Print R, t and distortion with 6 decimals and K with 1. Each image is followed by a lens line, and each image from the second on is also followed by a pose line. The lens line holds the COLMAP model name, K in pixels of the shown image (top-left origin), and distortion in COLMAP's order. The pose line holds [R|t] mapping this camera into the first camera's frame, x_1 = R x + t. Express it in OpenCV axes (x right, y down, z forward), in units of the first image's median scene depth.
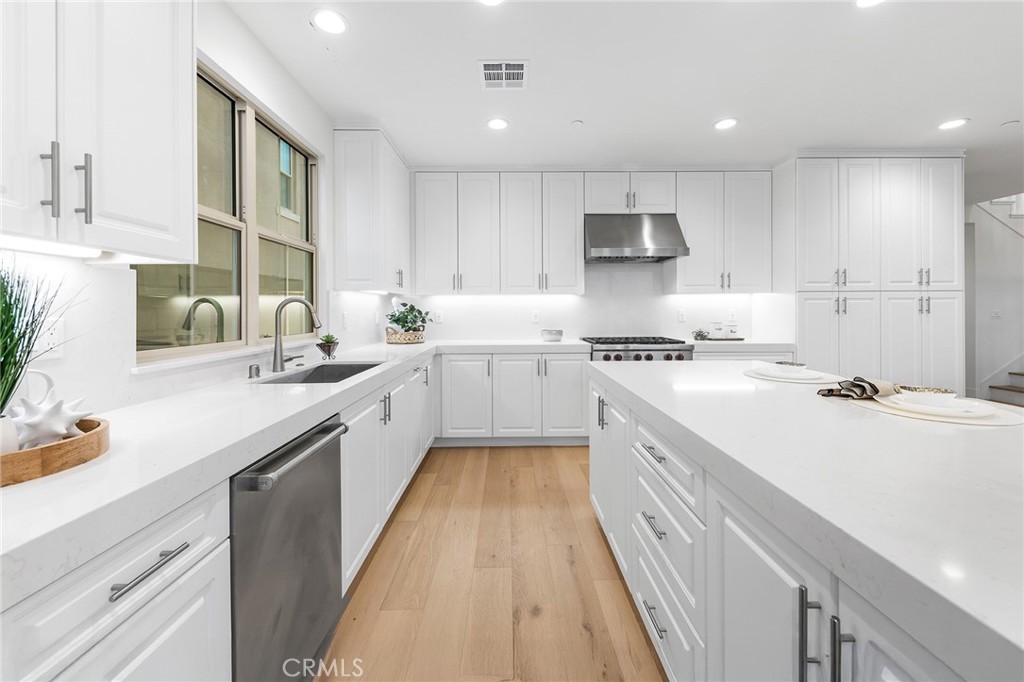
lens RADIAL K [[405.2, 0, 512.5], [0, 405.2, 311.7], [0, 0, 1]] dist [0.000360, -0.000009]
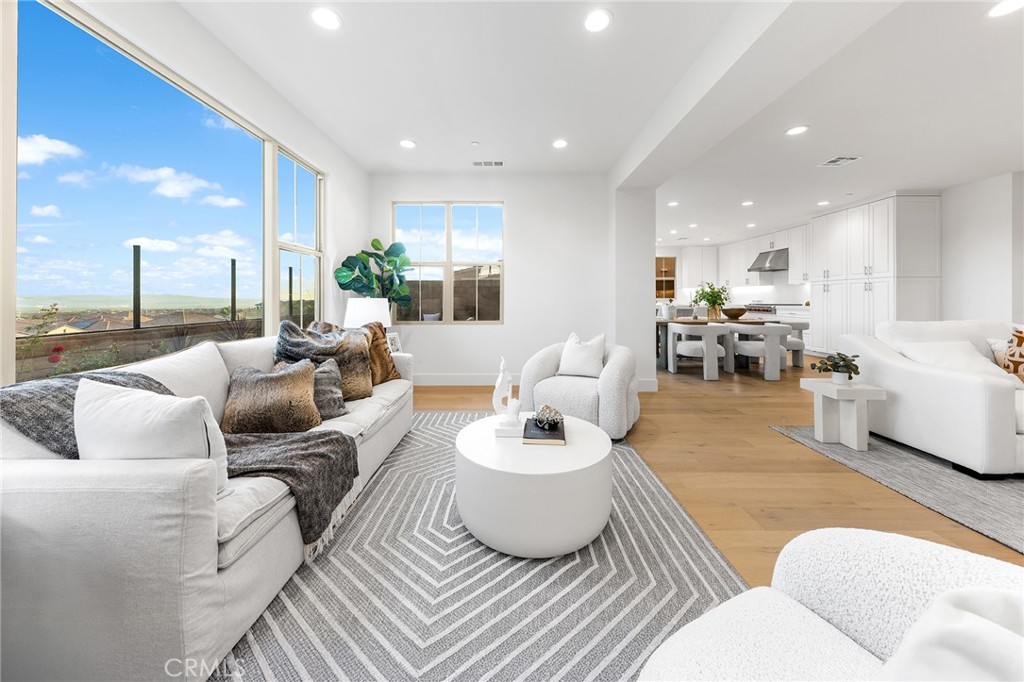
lens RADIAL K [[358.4, 0, 507.4], [0, 358.4, 300.5], [0, 0, 1]] dist [-0.000922, -0.000255]
pose [[-0.025080, 0.008933, -0.999646, 2.607382], [-0.004702, 0.999948, 0.009054, 0.038442], [0.999674, 0.004927, -0.025037, -0.529287]]
